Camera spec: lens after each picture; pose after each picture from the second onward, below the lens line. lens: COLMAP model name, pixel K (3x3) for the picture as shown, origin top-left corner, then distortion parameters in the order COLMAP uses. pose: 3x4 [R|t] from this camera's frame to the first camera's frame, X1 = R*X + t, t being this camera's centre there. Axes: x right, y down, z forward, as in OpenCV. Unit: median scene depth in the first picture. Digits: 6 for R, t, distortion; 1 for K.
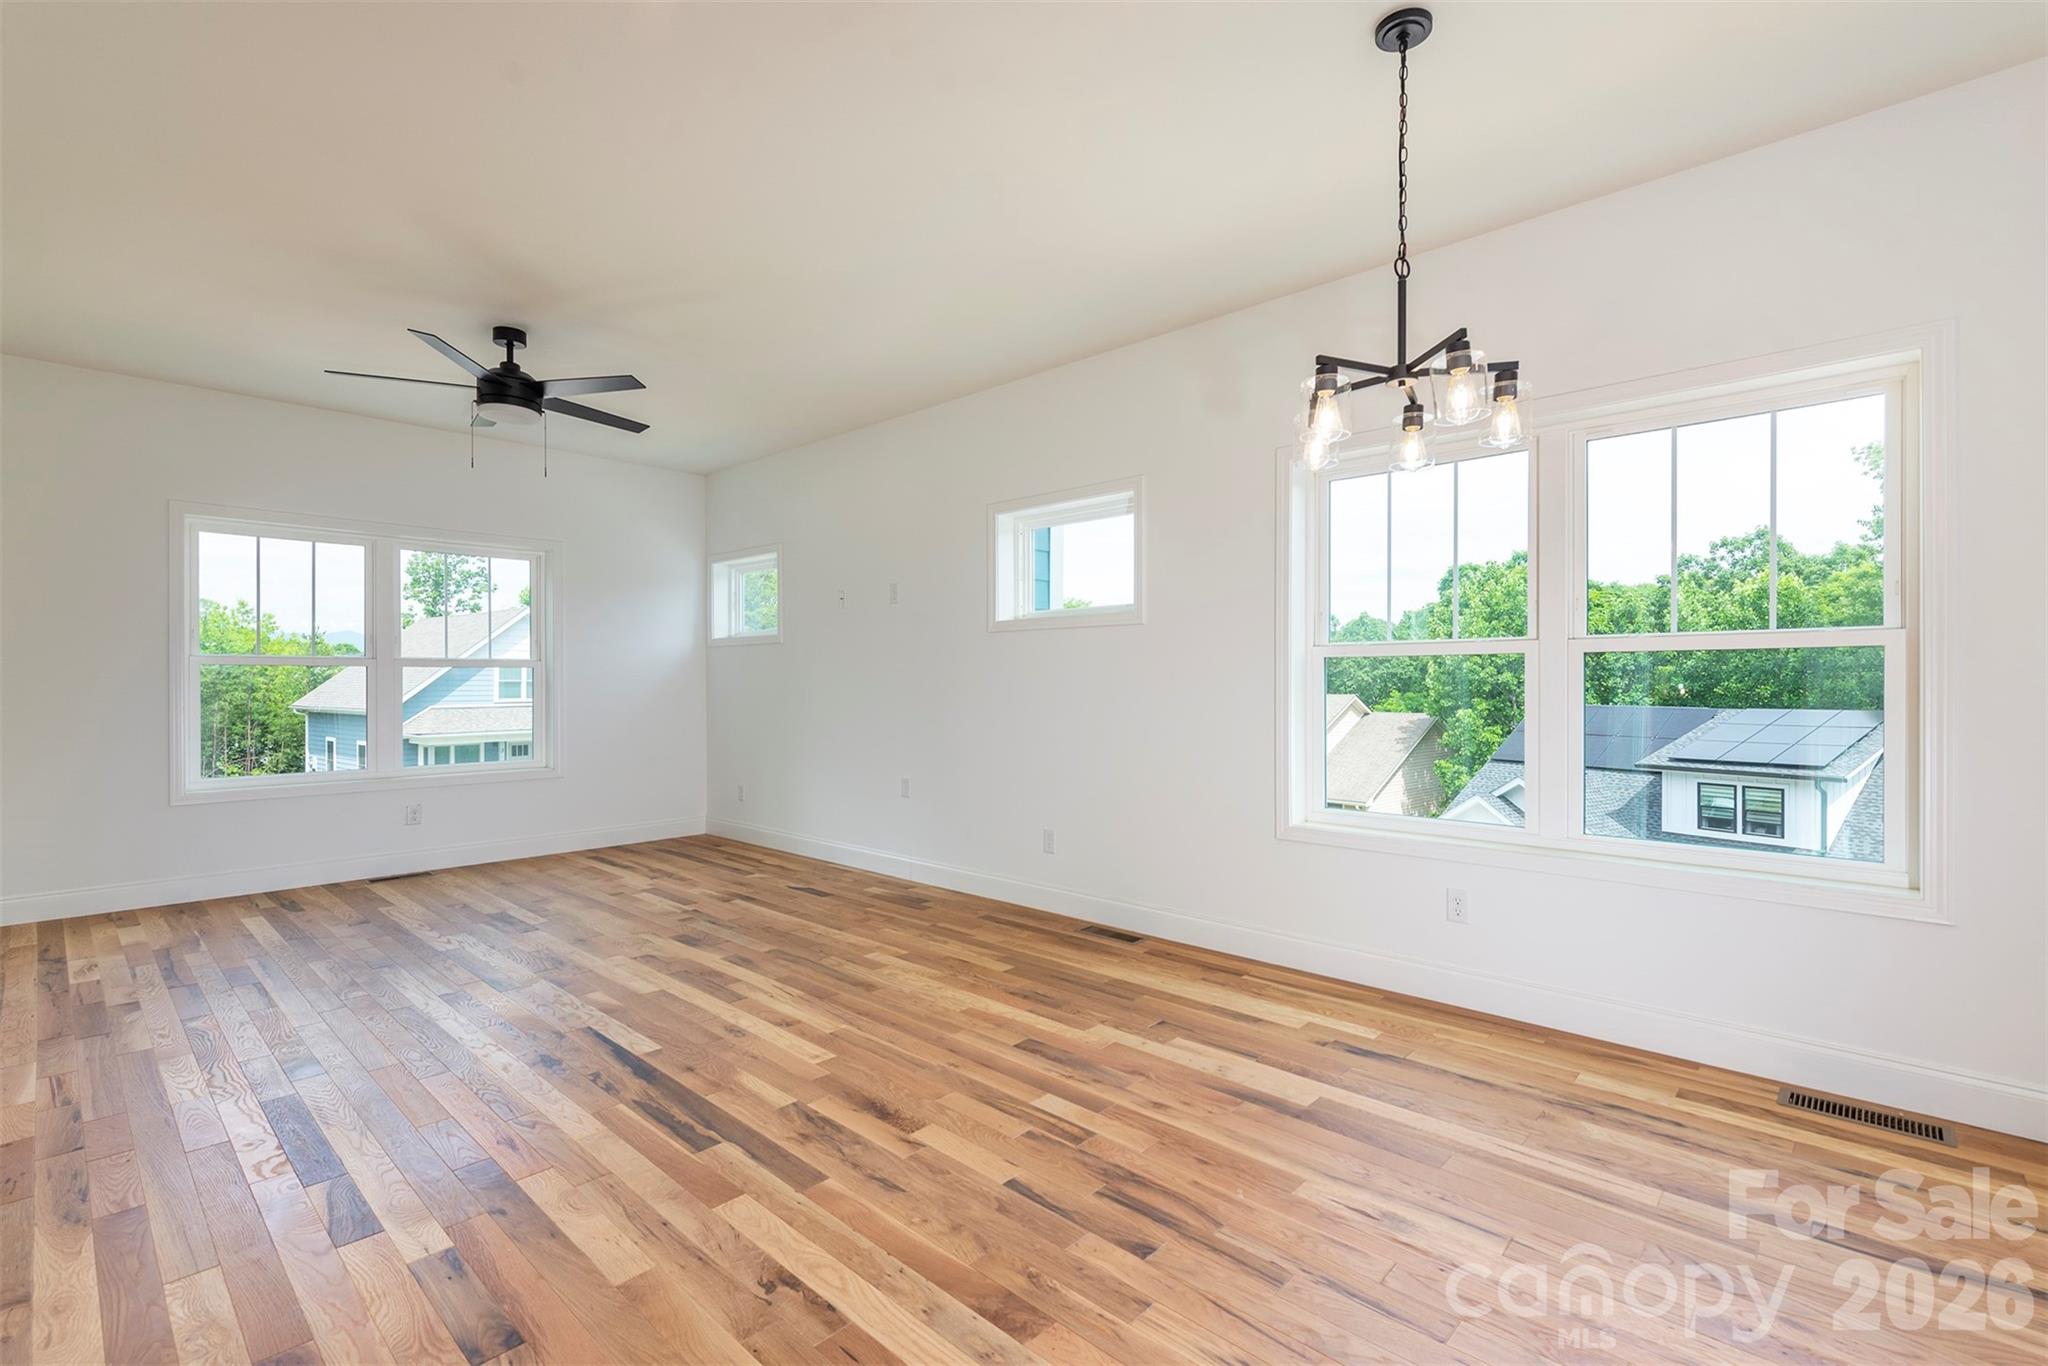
lens RADIAL K [[886.4, 0, 1018.2], [0, 886.4, 683.3], [0, 0, 1]] dist [0.011874, -0.002127]
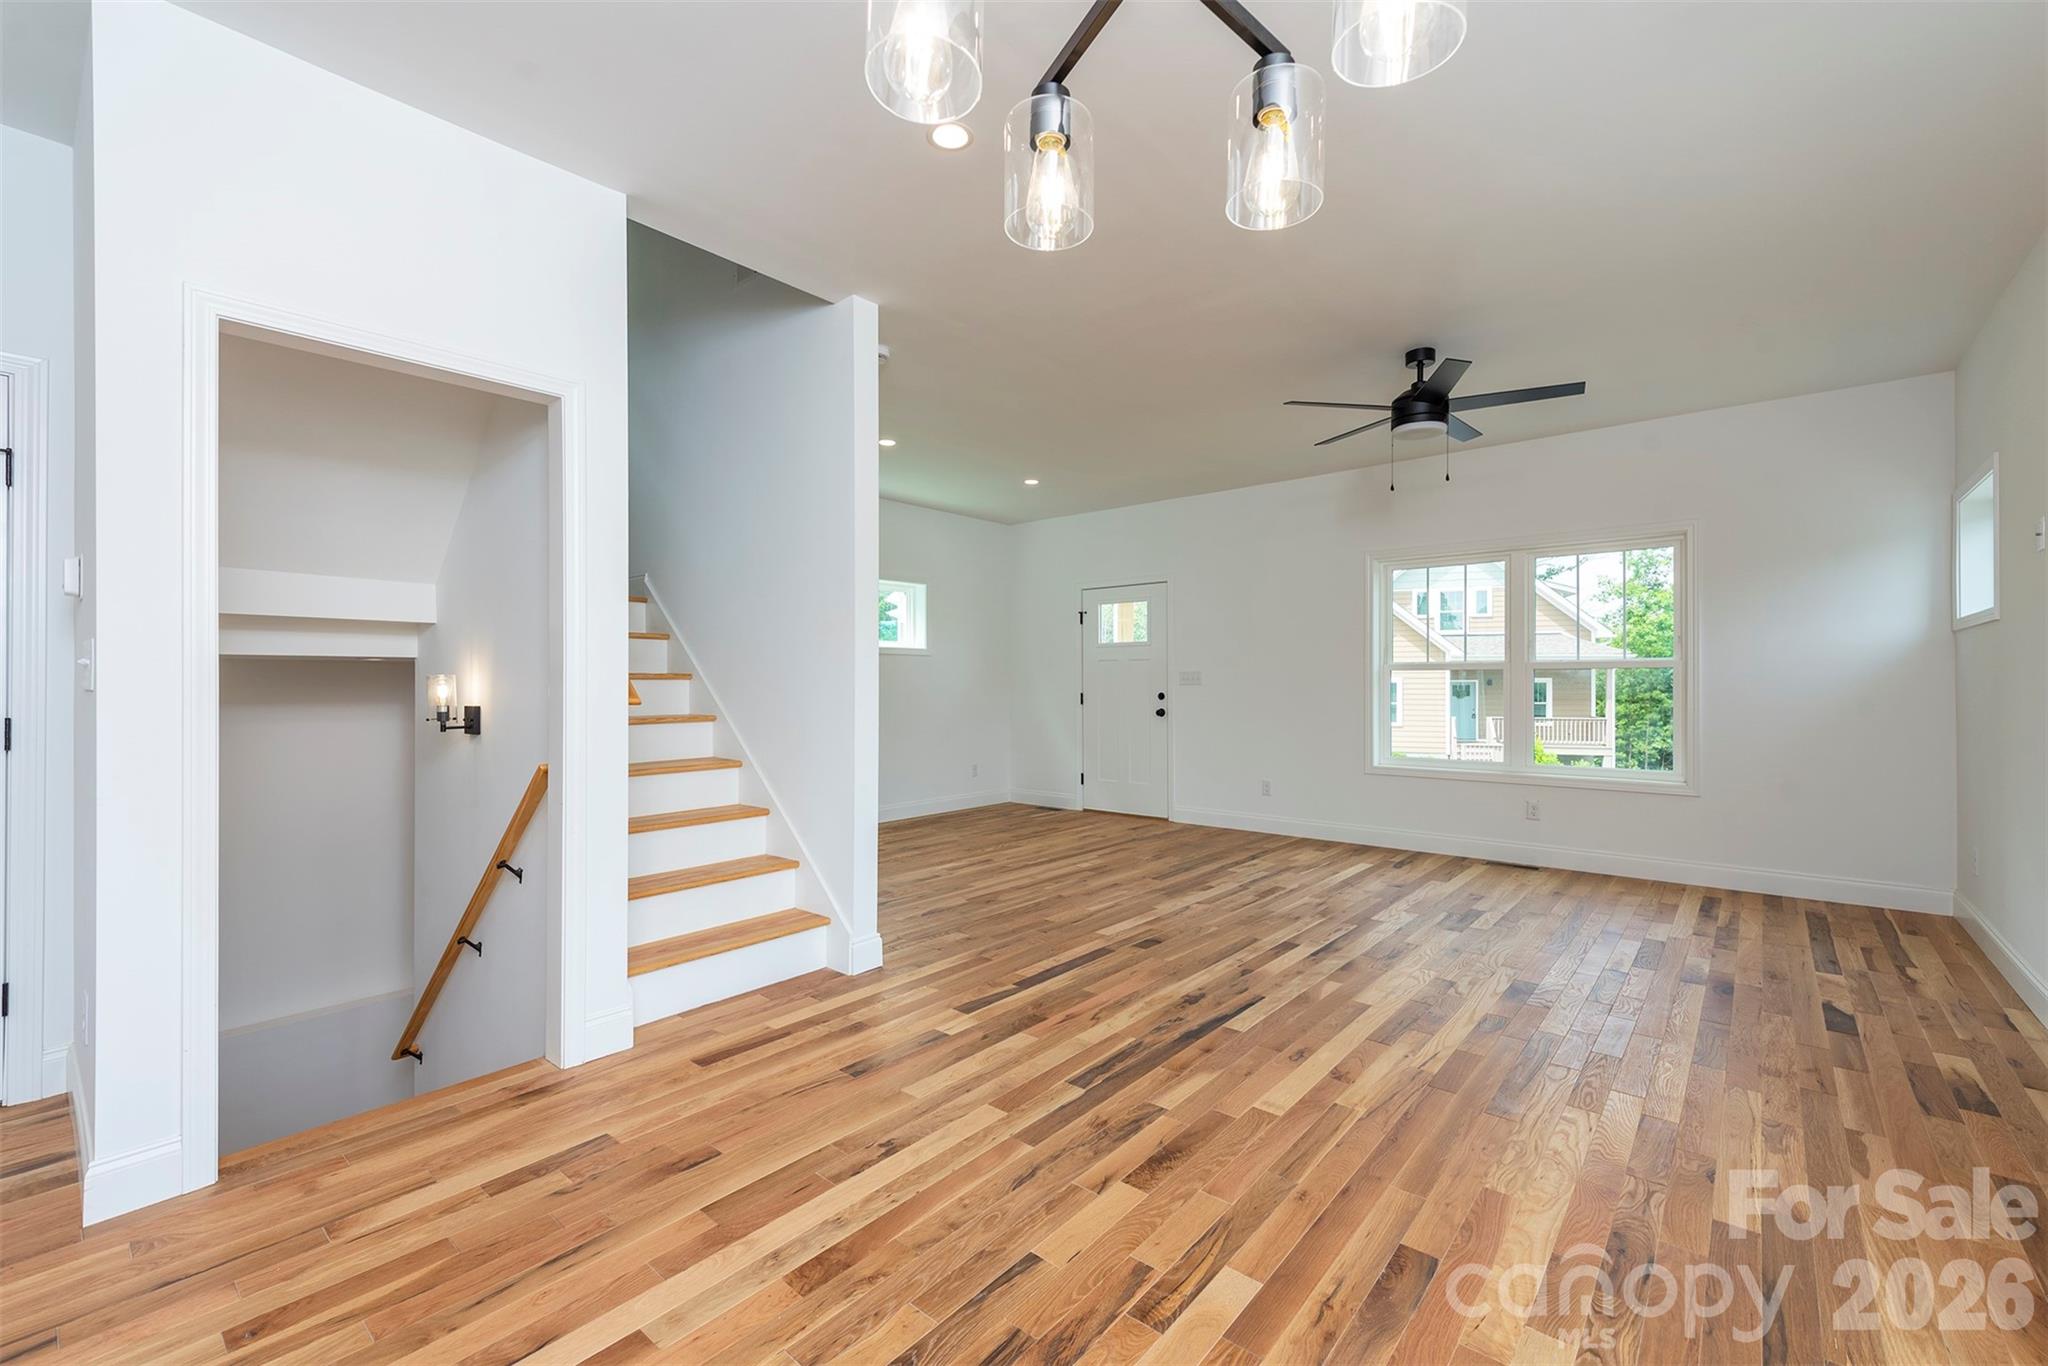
lens RADIAL K [[871.6, 0, 1028.9], [0, 871.6, 680.8], [0, 0, 1]] dist [0.009258, -0.002728]
pose [[0.051668, -0.003641, -0.998658, 0.671103], [-0.002071, 0.999991, -0.003753, -0.001310], [0.998662, 0.002262, 0.051660, 0.749443]]
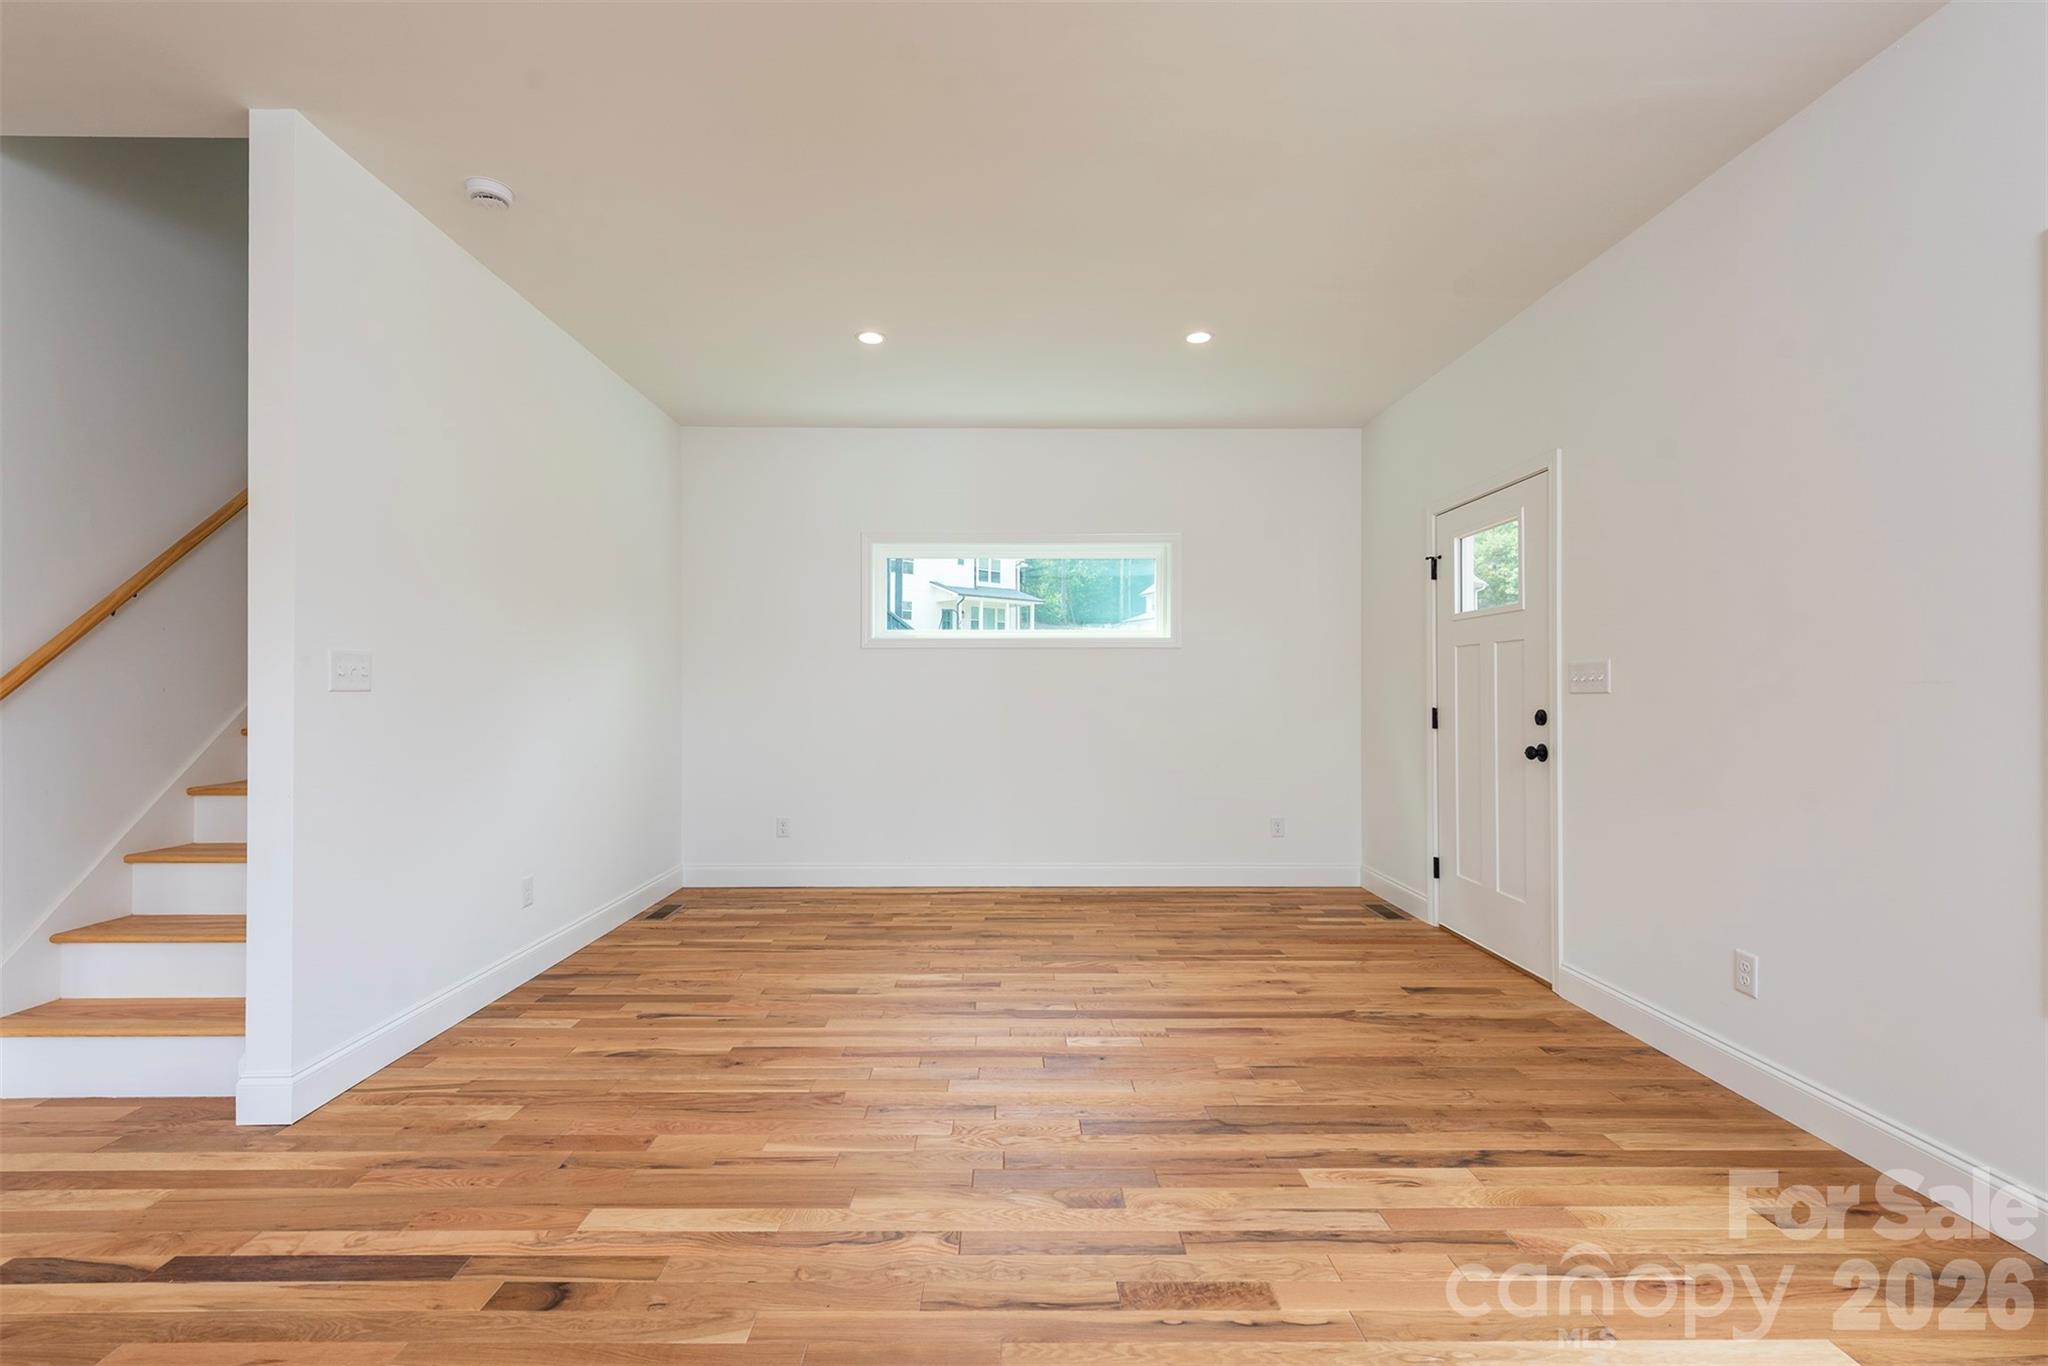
lens RADIAL K [[886.4, 0, 1013.8], [0, 886.4, 687.3], [0, 0, 1]] dist [0.011874, -0.002127]
pose [[-0.734277, -0.003911, -0.678839, -0.595577], [-0.003789, 0.999991, -0.001663, -0.004720], [0.678839, 0.001351, -0.734286, 1.730371]]
